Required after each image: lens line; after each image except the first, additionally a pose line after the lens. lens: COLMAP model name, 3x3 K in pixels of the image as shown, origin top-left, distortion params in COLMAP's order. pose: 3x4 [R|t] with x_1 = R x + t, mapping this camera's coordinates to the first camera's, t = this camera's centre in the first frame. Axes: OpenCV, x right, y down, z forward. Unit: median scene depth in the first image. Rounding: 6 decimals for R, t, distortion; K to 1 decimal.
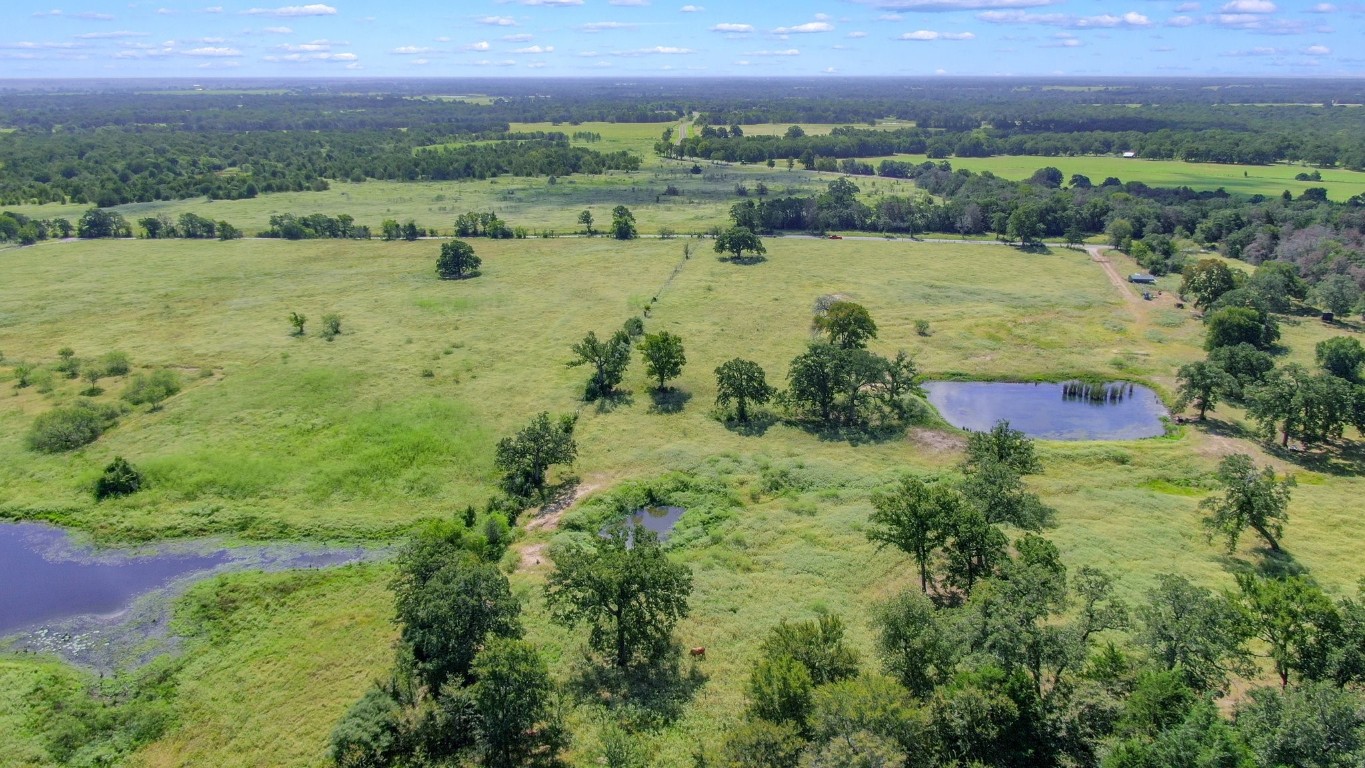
lens RADIAL K [[997.7, 0, 682.5], [0, 997.7, 384.0], [0, 0, 1]] dist [-0.010160, -0.000134]
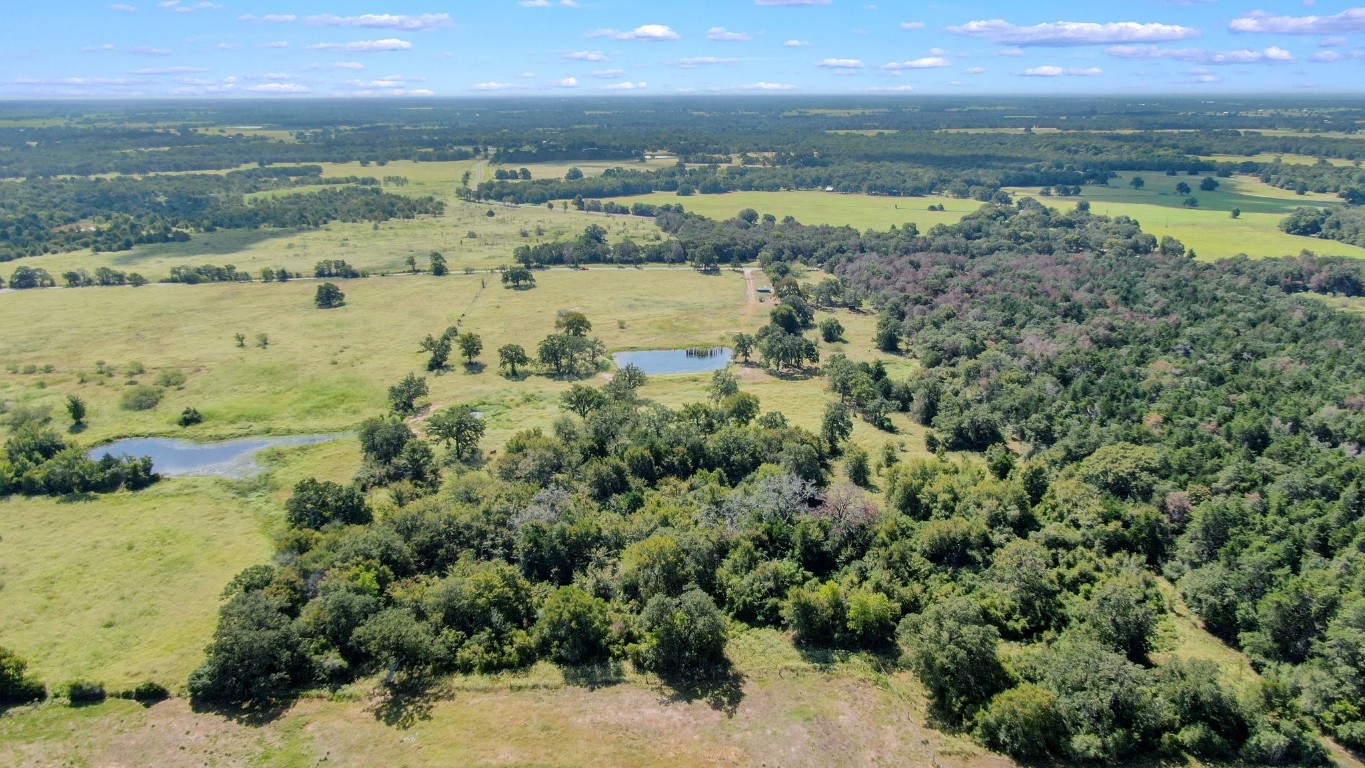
lens RADIAL K [[986.0, 0, 686.6], [0, 986.0, 334.4], [0, 0, 1]] dist [-0.008872, -0.001313]
pose [[0.979519, -0.049037, 0.195289, 0.009789], [0.060967, 0.996593, -0.055550, 0.043417], [-0.191899, 0.066318, 0.979171, -0.479762]]
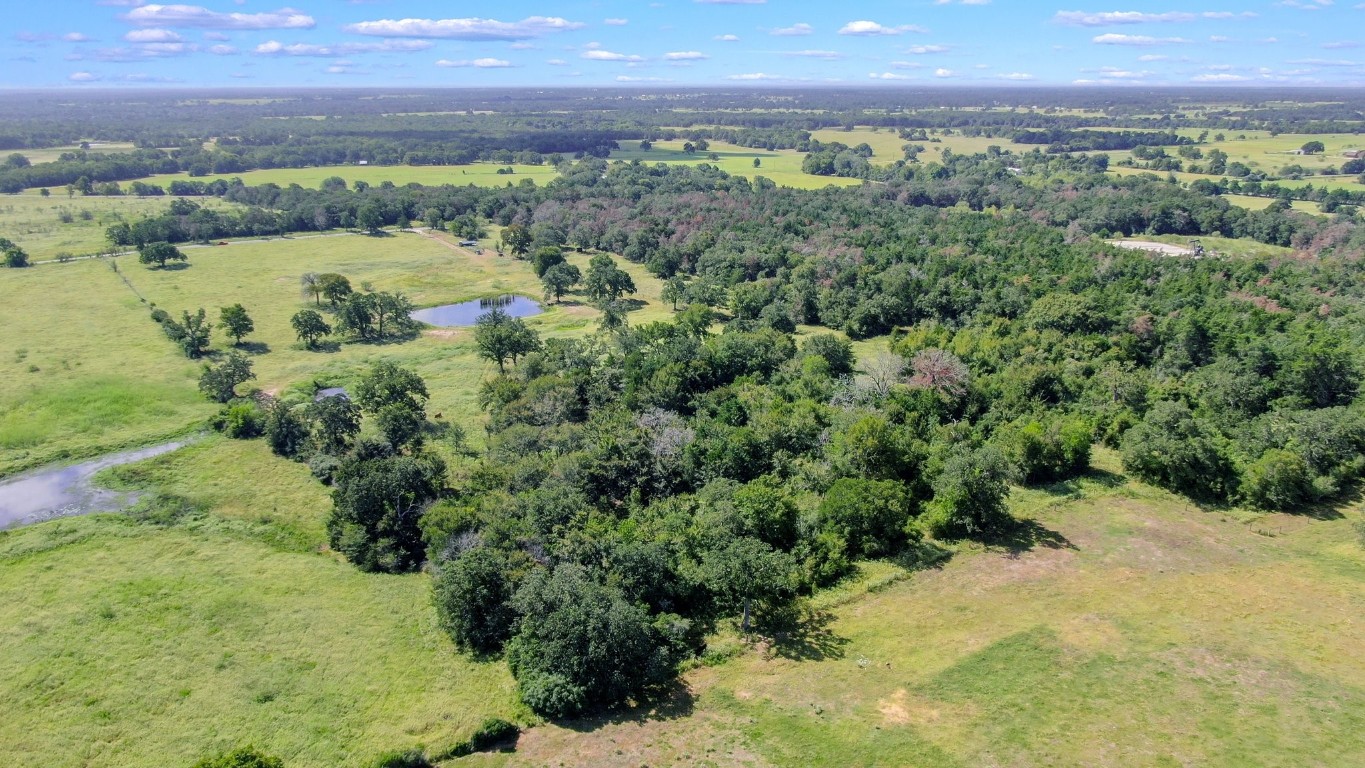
lens RADIAL K [[997.7, 0, 682.5], [0, 997.7, 384.0], [0, 0, 1]] dist [-0.010160, -0.000134]
pose [[0.714279, -0.203031, 0.669764, -0.297342], [0.209780, 0.975104, 0.071869, 0.050621], [-0.667681, 0.089169, 0.739088, -0.257538]]
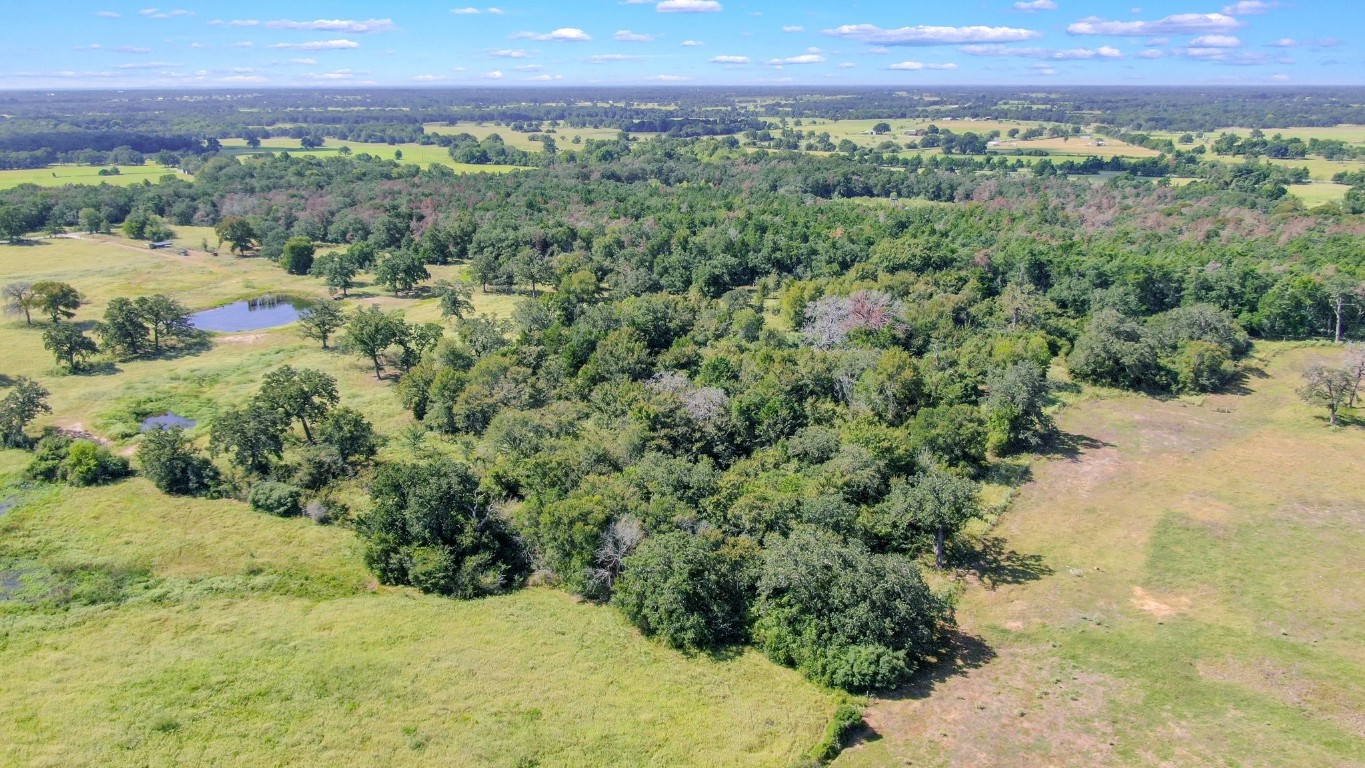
lens RADIAL K [[997.7, 0, 682.5], [0, 997.7, 384.0], [0, 0, 1]] dist [-0.010160, -0.000134]
pose [[0.368517, -0.269850, 0.889593, -0.380533], [0.279472, 0.944834, 0.170835, 0.024351], [-0.886618, 0.185661, 0.423603, -0.067108]]
